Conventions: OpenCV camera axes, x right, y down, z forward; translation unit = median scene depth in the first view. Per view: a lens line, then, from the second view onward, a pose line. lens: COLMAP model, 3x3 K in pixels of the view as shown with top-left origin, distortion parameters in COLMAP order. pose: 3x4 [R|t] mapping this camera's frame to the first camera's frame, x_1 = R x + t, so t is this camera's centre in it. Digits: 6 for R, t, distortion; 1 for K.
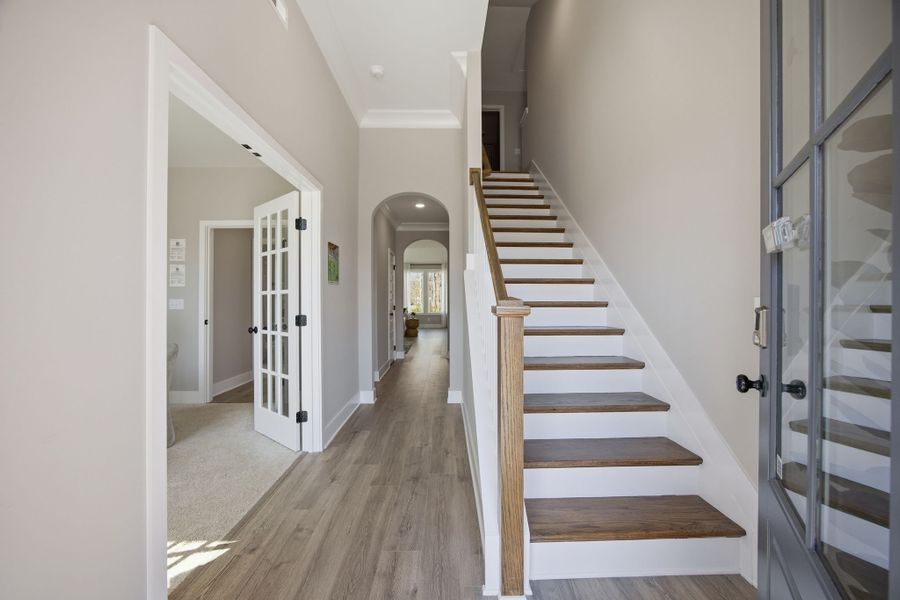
lens RADIAL K [[349.2, 0, 453.9], [0, 349.2, 298.5], [0, 0, 1]] dist [-0.004106, -0.000131]
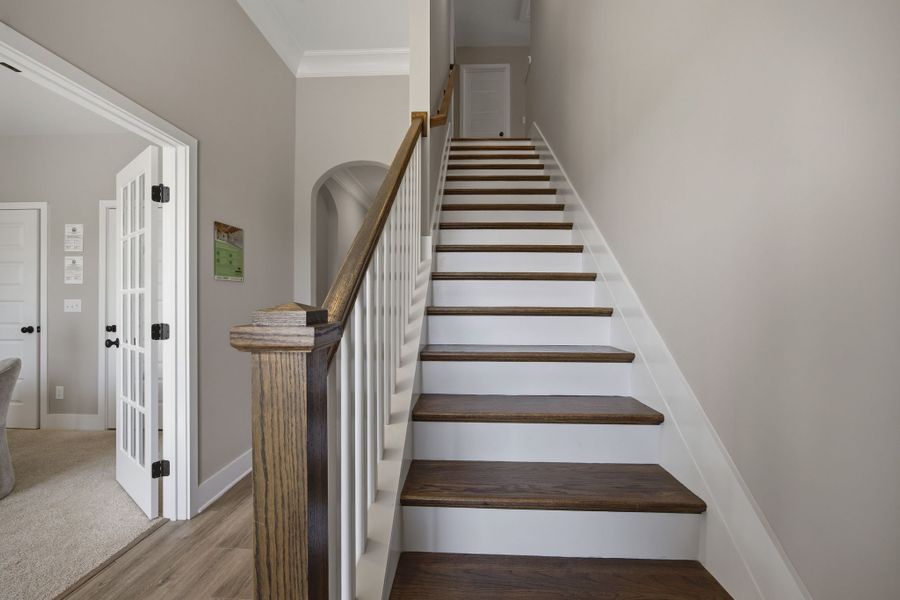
lens RADIAL K [[378.3, 0, 448.0], [0, 378.3, 301.6], [0, 0, 1]] dist [-0.002837, 0.000548]
pose [[0.997570, 0.006524, -0.069366, 0.178977], [-0.006045, 0.999956, 0.007119, -0.005528], [0.069409, -0.006682, 0.997566, 0.269521]]
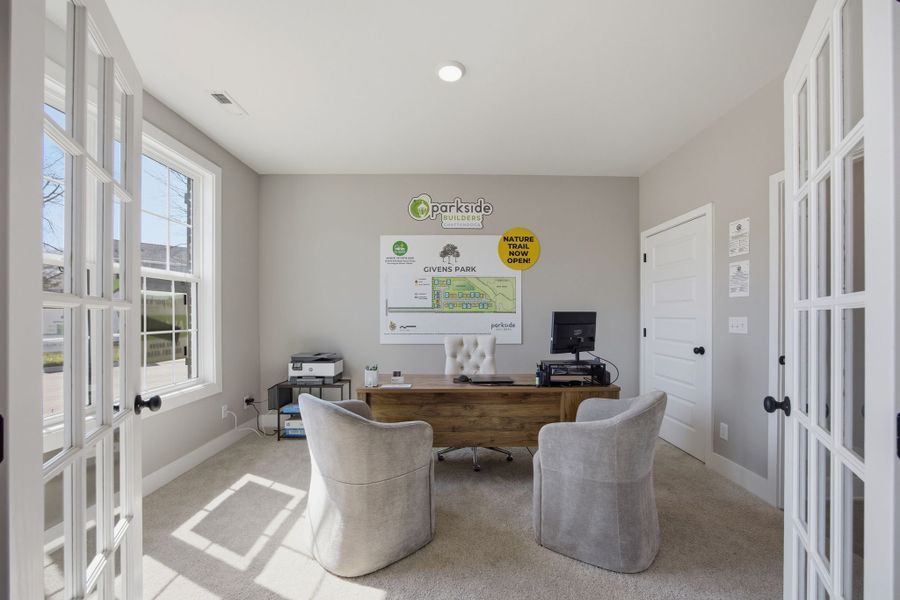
lens RADIAL K [[378.3, 0, 450.0], [0, 378.3, 307.6], [0, 0, 1]] dist [-0.002837, 0.000548]
pose [[0.028862, -0.008030, -0.999551, -0.187015], [-0.006838, 0.999943, -0.008231, -0.007632], [0.999560, 0.007073, 0.028806, 0.652726]]
